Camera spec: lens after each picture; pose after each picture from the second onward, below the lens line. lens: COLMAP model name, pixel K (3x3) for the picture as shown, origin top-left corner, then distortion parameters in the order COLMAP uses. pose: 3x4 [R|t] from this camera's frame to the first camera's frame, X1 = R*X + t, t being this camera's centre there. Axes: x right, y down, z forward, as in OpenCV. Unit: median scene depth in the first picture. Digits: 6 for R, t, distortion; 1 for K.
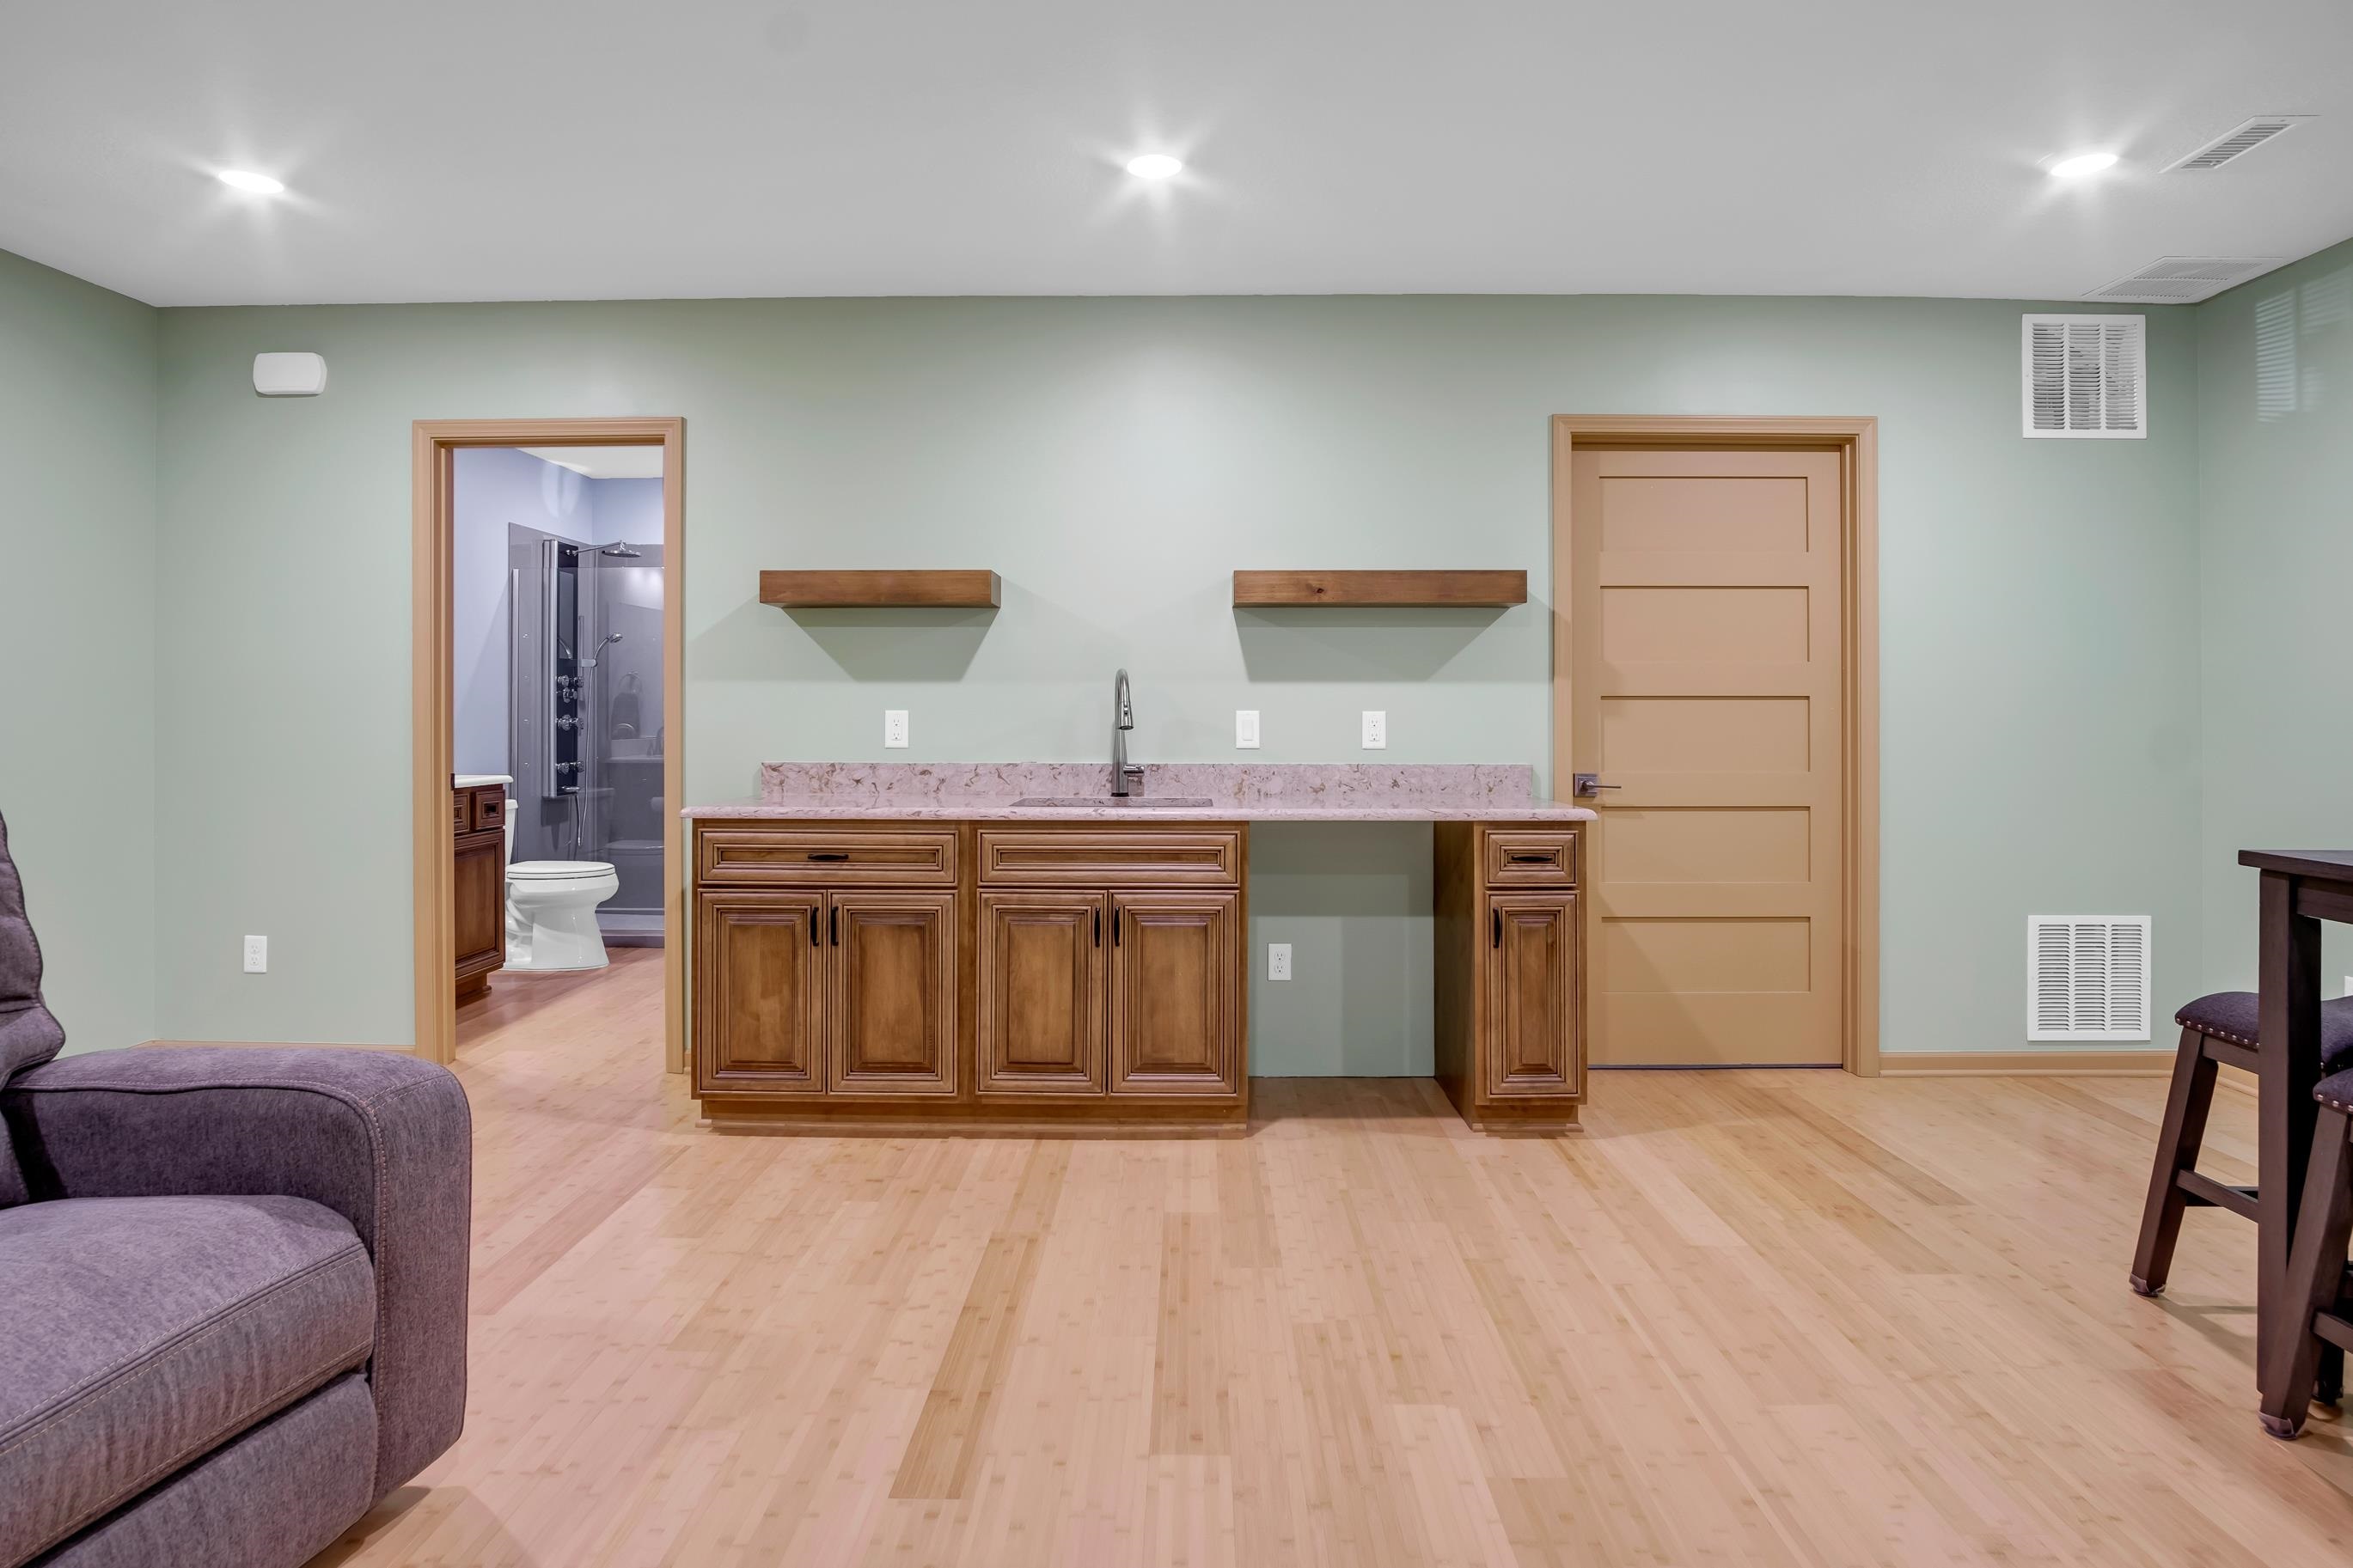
lens RADIAL K [[1276.0, 0, 1178.0], [0, 1276.0, 726.1], [0, 0, 1]] dist [-0.029143, 0.006482]
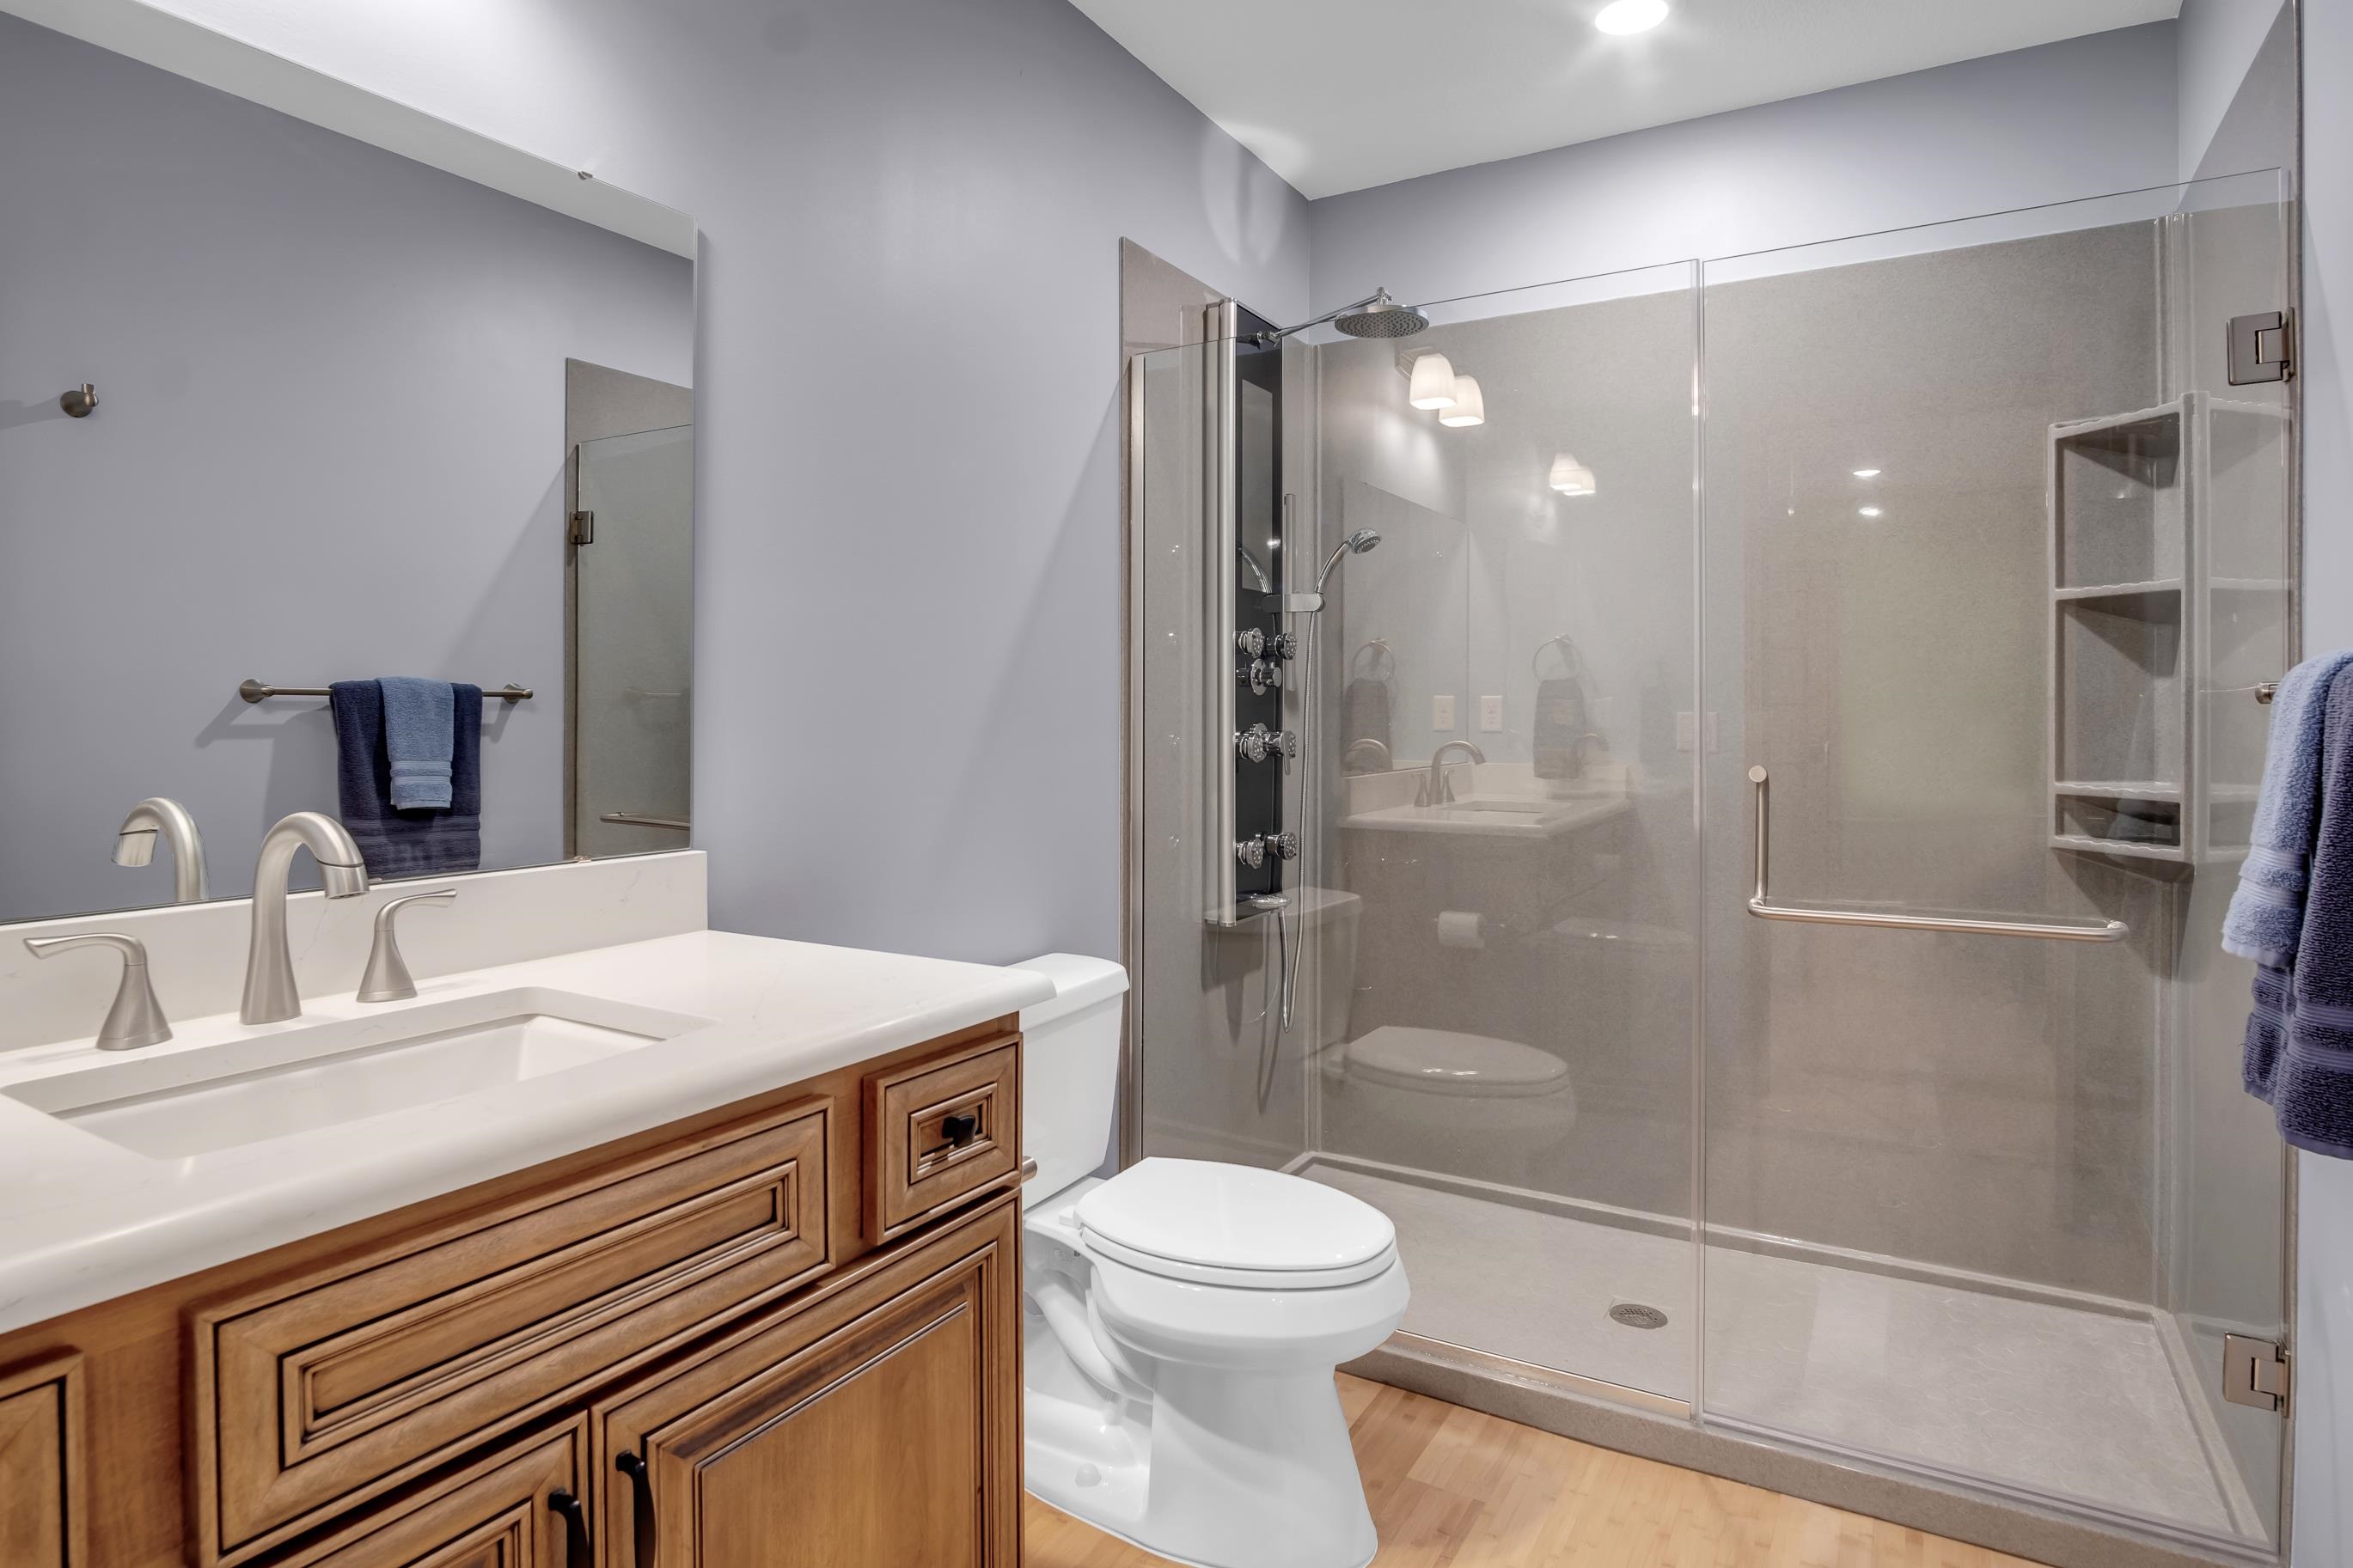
lens RADIAL K [[1276.0, 0, 1161.1], [0, 1276.0, 728.7], [0, 0, 1]] dist [-0.029143, 0.006482]
pose [[0.861932, -0.001448, -0.507022, -0.296362], [0.001125, 0.999999, -0.000944, -0.007047], [0.507023, 0.000243, 0.861933, 0.620762]]
